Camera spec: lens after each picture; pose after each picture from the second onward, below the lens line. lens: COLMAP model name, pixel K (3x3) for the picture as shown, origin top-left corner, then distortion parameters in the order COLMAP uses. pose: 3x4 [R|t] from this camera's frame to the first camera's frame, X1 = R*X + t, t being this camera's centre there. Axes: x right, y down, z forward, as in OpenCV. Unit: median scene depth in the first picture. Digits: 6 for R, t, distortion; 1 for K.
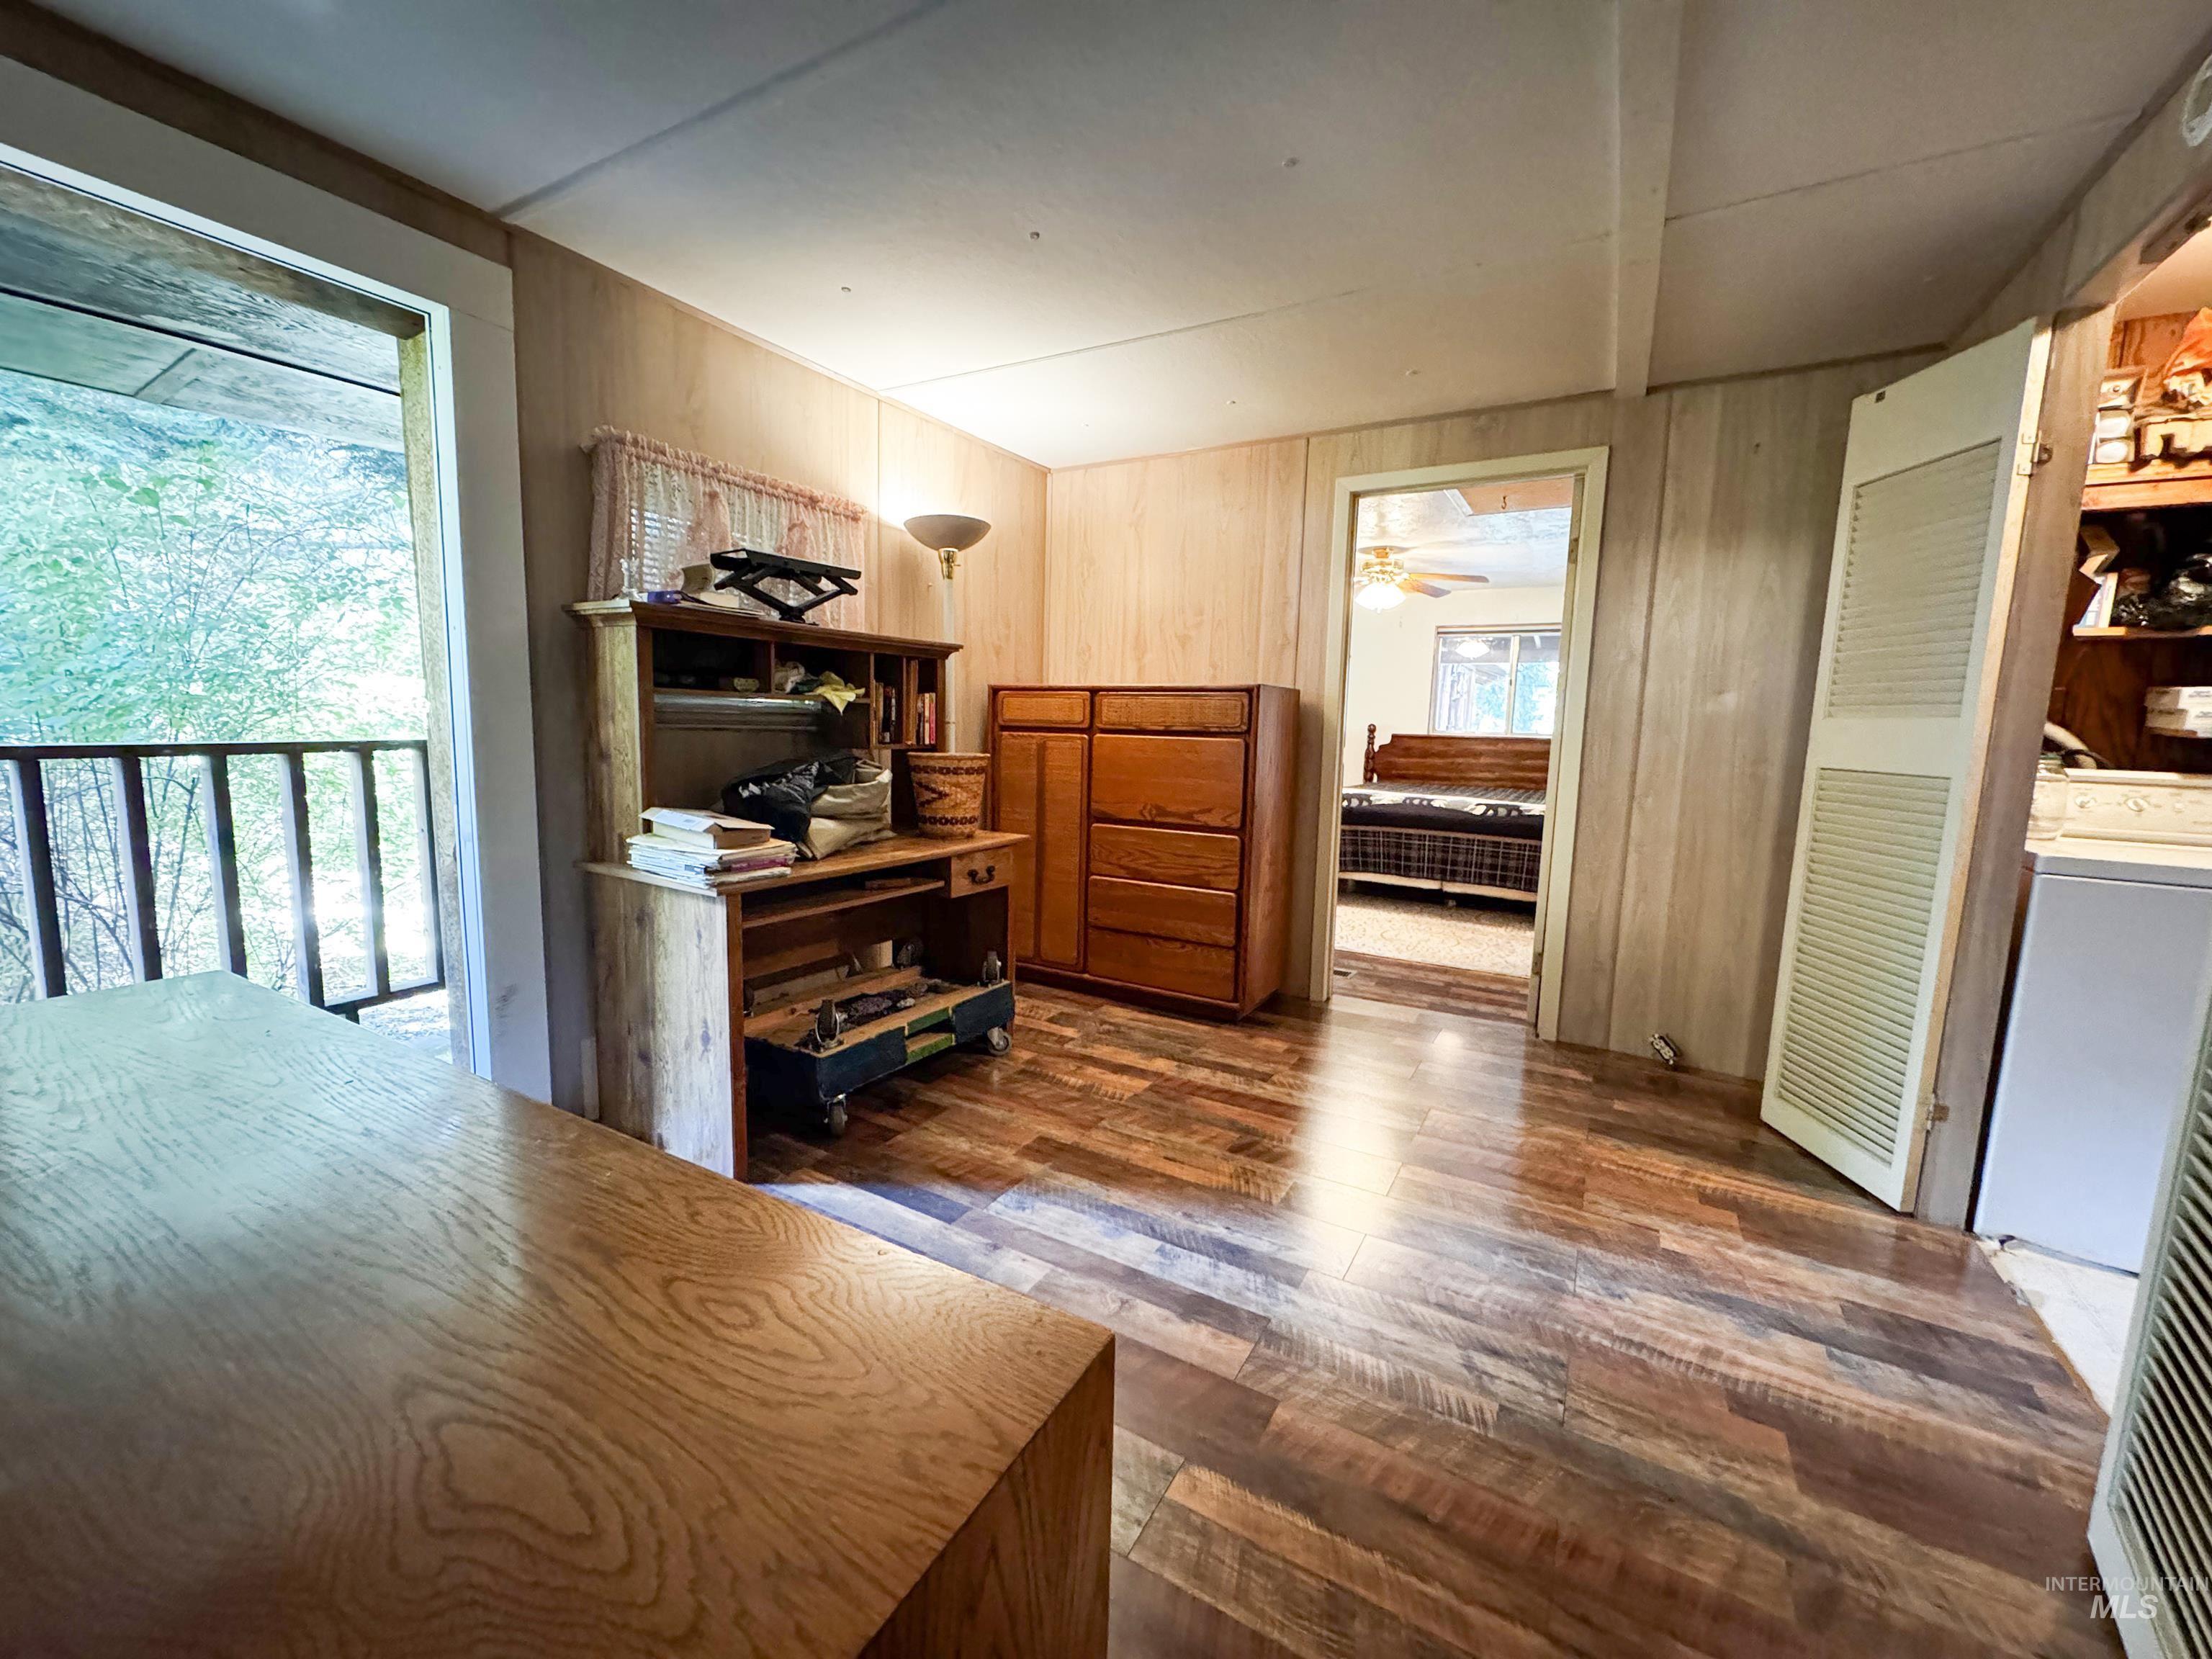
lens RADIAL K [[880.0, 0, 1106.0], [0, 880.0, 829.5], [0, 0, 1]] dist [-0.002336, -0.000193]
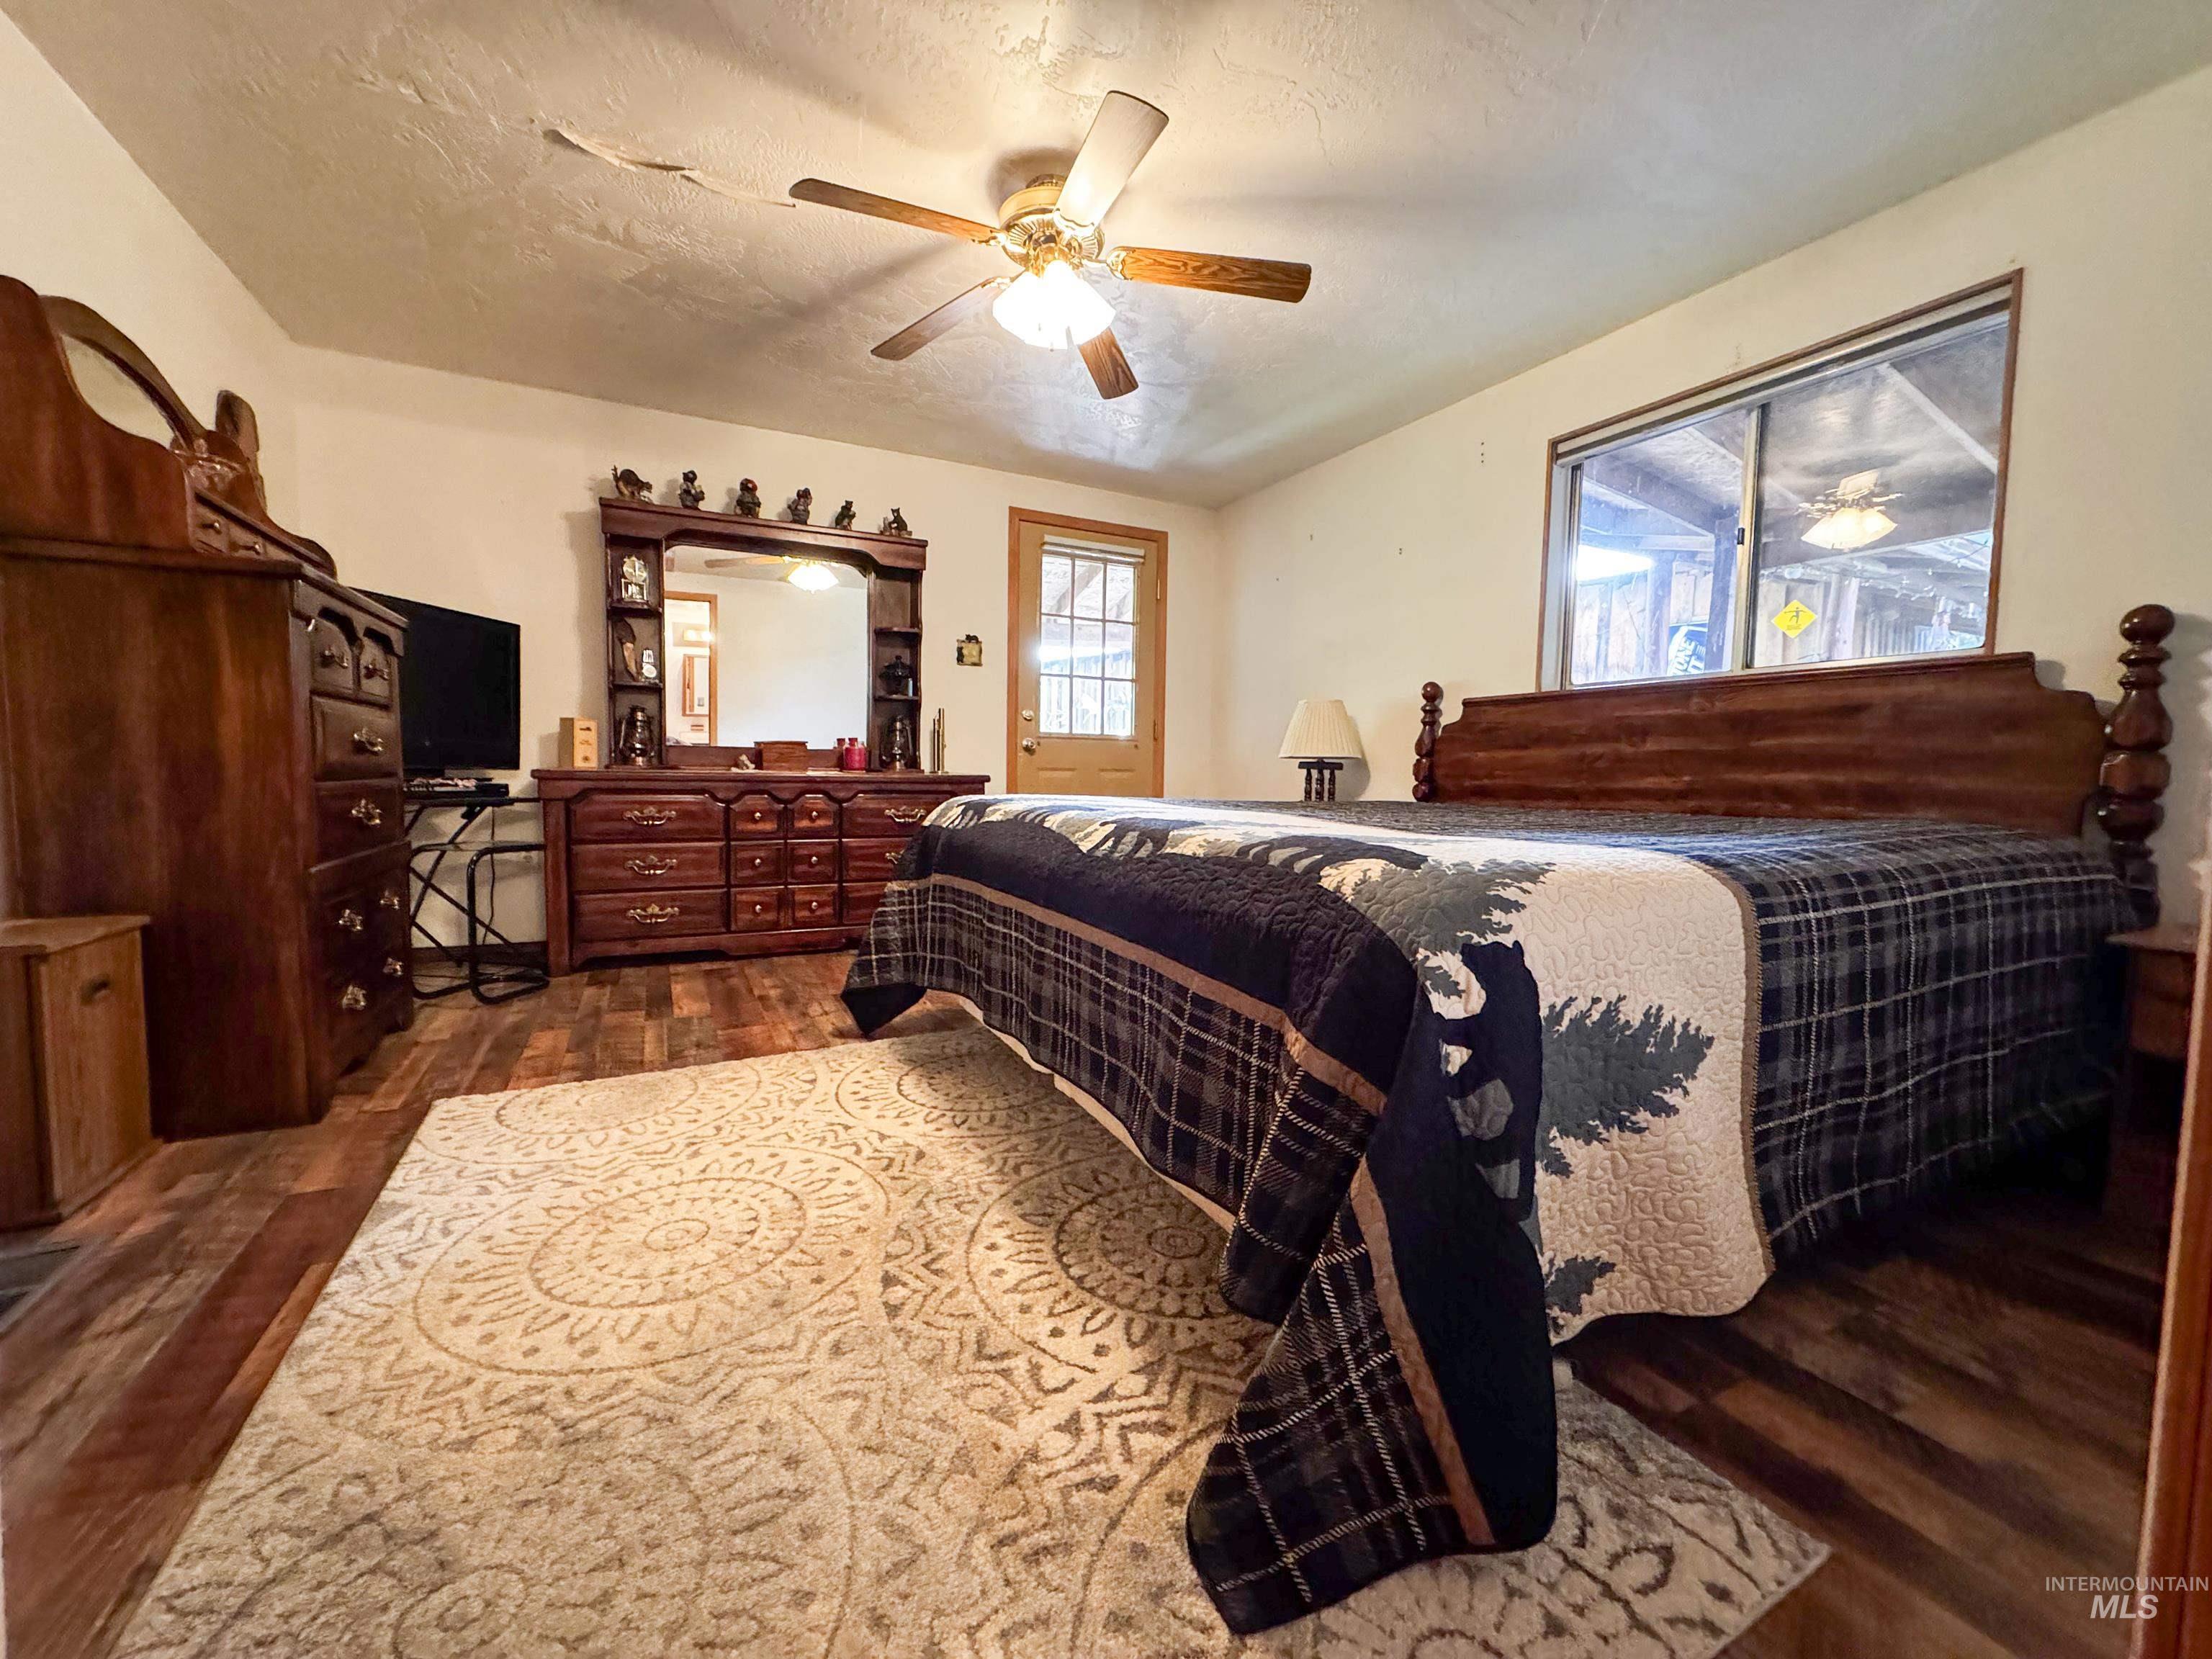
lens RADIAL K [[880.0, 0, 1106.0], [0, 880.0, 829.5], [0, 0, 1]] dist [-0.002336, -0.000193]
pose [[0.843204, 0.023226, -0.537091, 0.433384], [-0.059434, 0.996969, -0.050196, -0.007325], [0.534298, 0.074247, 0.842029, 0.544340]]
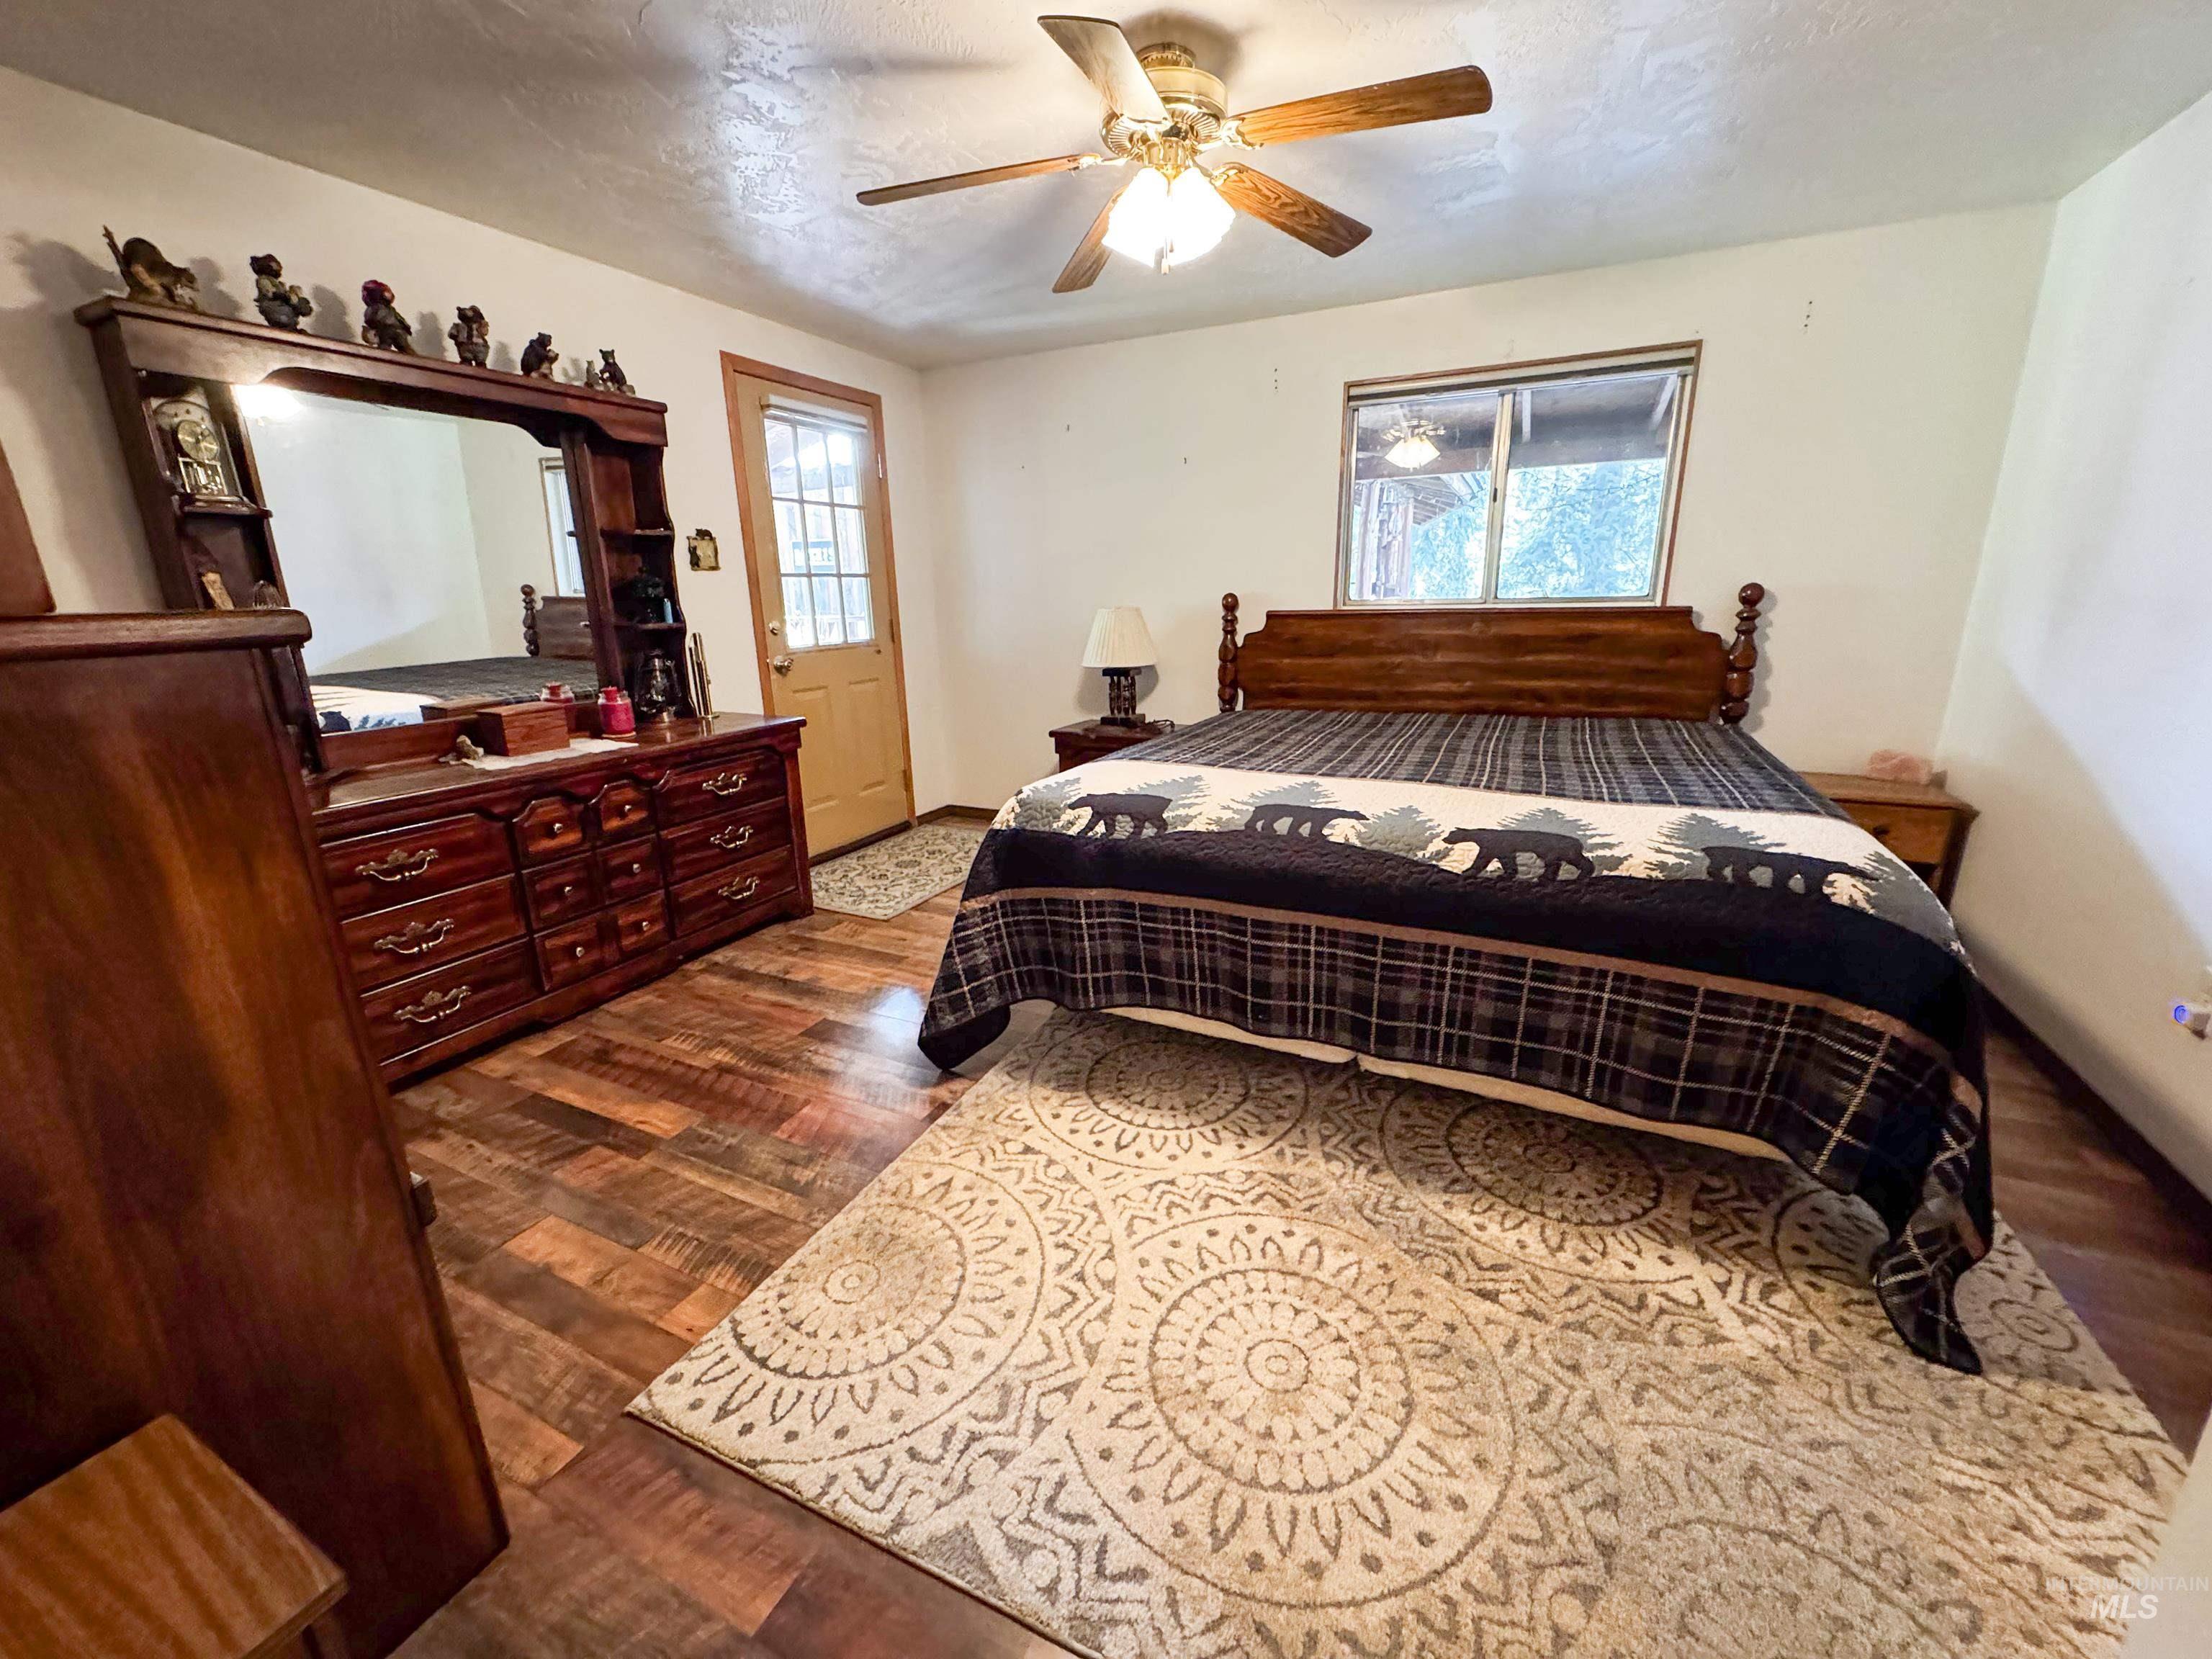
lens RADIAL K [[880.0, 0, 1106.0], [0, 880.0, 829.5], [0, 0, 1]] dist [-0.002336, -0.000193]
pose [[0.995690, -0.066234, 0.064918, 0.196516], [0.056145, 0.987616, 0.146500, -0.065671], [-0.073818, -0.142224, 0.987078, 0.497856]]
